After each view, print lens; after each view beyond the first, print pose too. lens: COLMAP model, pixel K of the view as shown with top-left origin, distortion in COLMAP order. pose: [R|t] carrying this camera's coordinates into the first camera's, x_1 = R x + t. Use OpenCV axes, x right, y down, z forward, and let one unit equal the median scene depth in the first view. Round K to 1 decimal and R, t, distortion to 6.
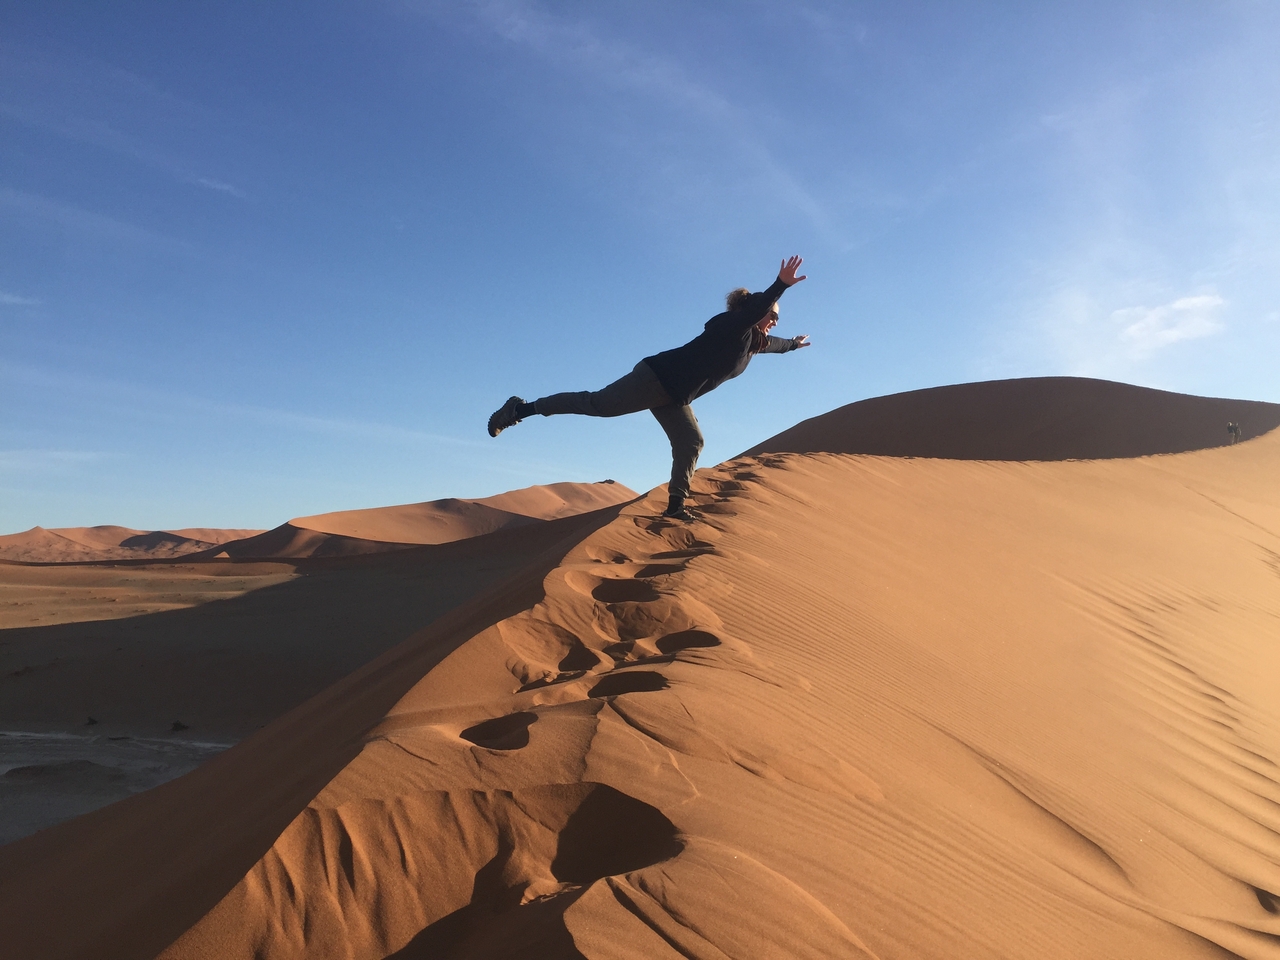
lens RADIAL K [[1109.4, 0, 639.2], [0, 1109.4, 466.7], [0, 0, 1]] dist [0.098979, -0.132959]
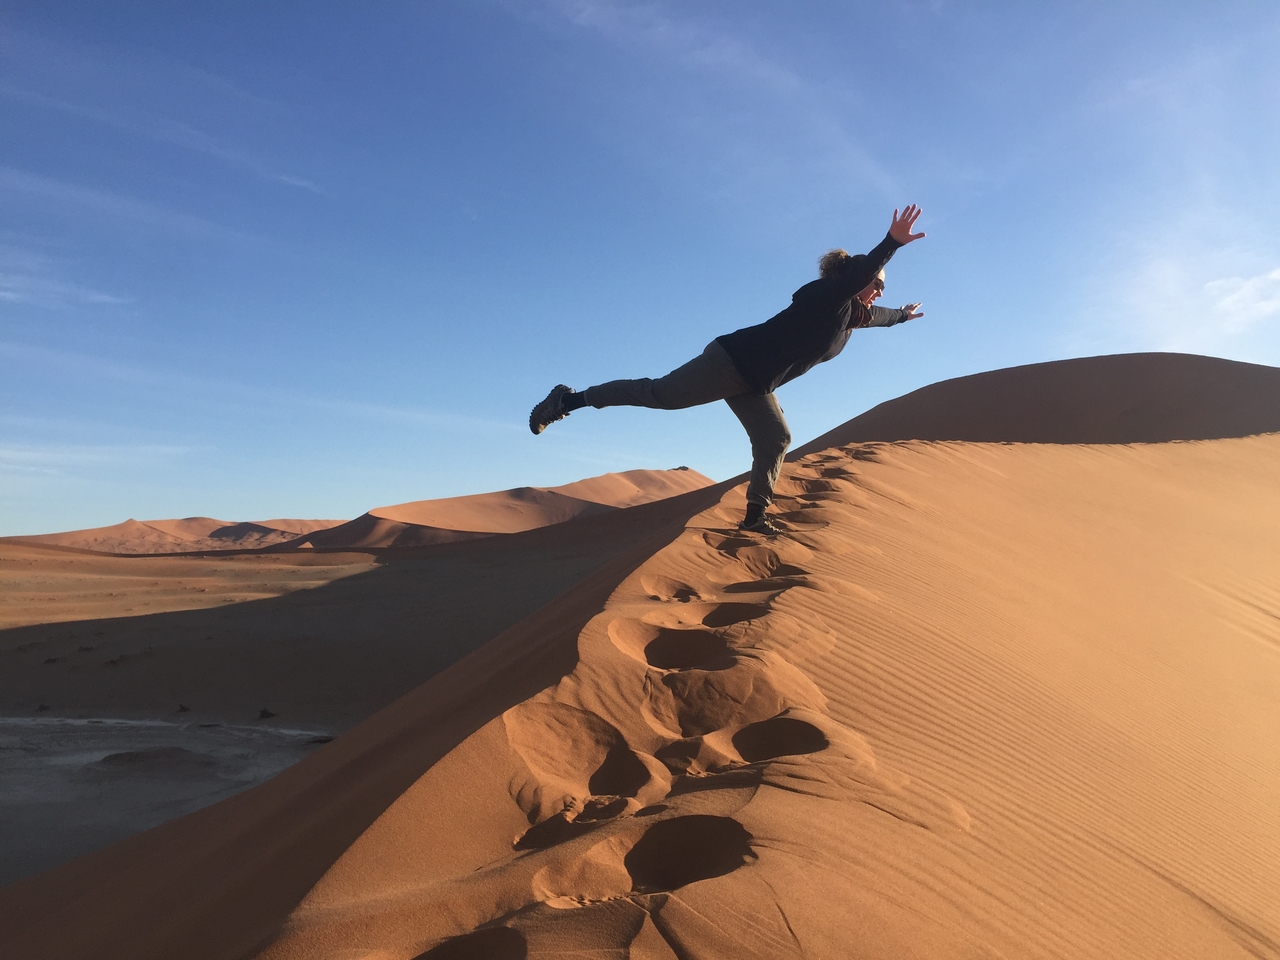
lens RADIAL K [[1113.1, 0, 640.0], [0, 1113.1, 480.0], [0, 0, 1]] dist [0.091927, -0.129323]
pose [[0.997728, -0.013000, -0.066102, 0.002041], [0.014584, 0.999617, 0.023528, -0.007347], [0.065771, -0.024439, 0.997535, 0.110891]]
